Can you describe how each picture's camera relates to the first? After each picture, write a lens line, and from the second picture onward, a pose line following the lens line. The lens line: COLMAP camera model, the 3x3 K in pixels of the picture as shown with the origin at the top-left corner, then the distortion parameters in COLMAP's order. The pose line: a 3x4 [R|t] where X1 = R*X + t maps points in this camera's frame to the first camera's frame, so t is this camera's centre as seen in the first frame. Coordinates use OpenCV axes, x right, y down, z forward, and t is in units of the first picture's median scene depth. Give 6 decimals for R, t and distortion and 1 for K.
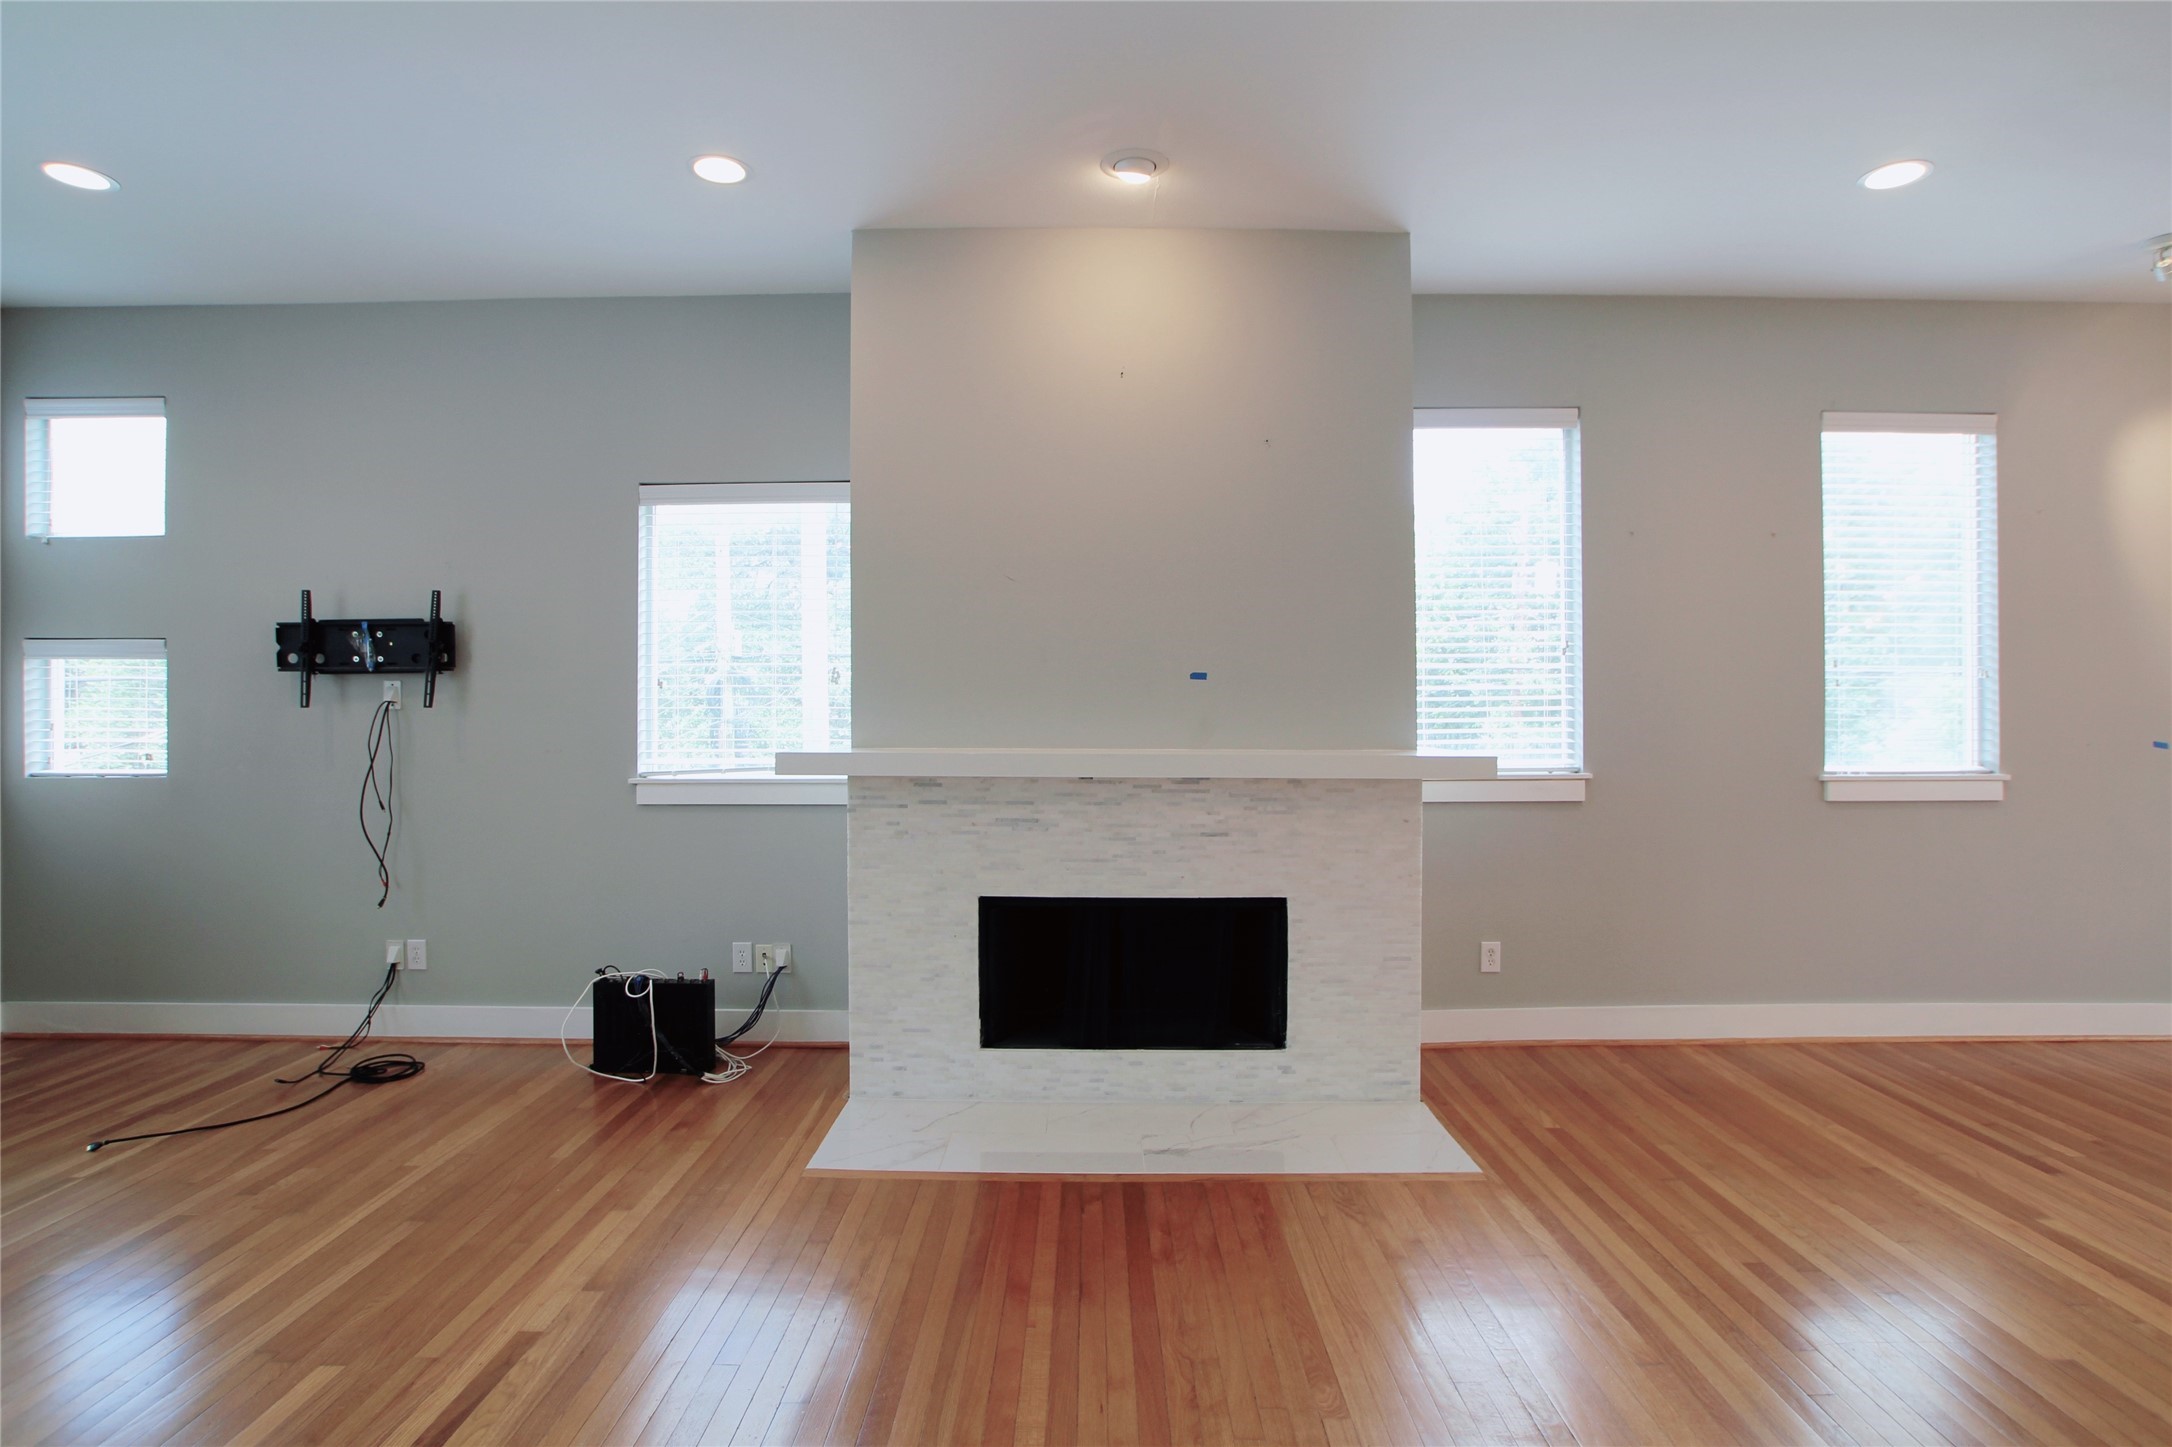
lens RADIAL K [[1107.4, 0, 1091.6], [0, 1107.4, 723.8], [0, 0, 1]] dist [-0.063017, 0.026602]
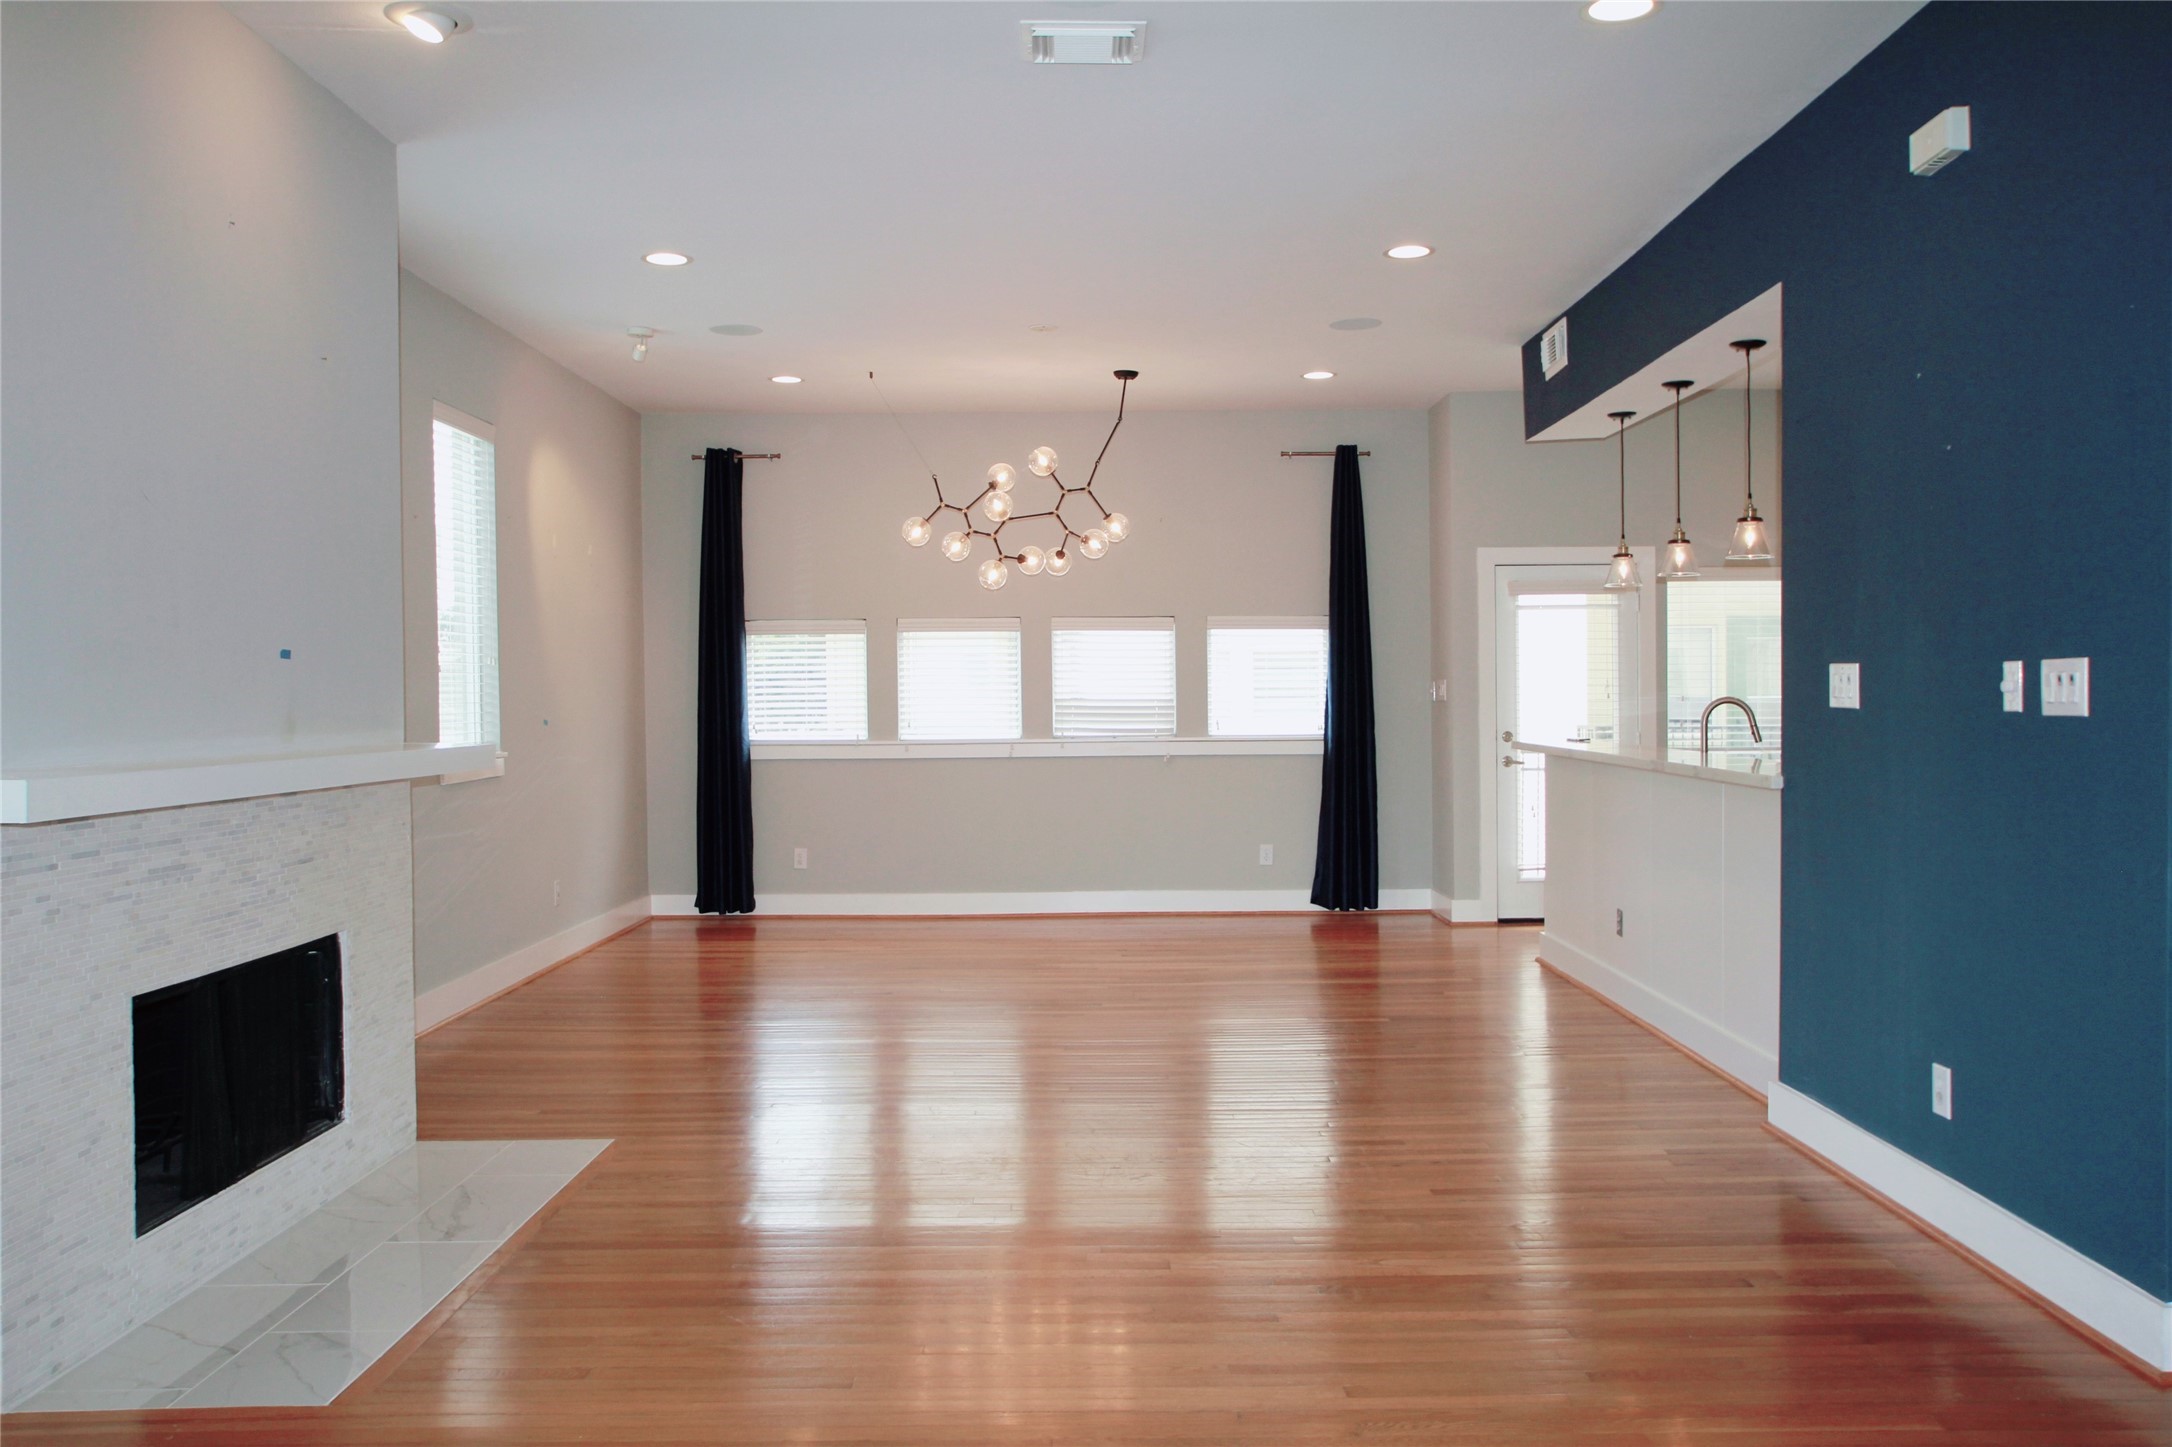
lens RADIAL K [[1725.2, 0, 1065.8], [0, 1725.2, 721.4], [0, 0, 1]] dist [-0.002847, 0.017348]
pose [[0.010100, -0.020333, 0.999742, -1.063745], [0.017563, 0.999643, 0.020153, -0.011472], [-0.999795, 0.017355, 0.010454, 0.449809]]
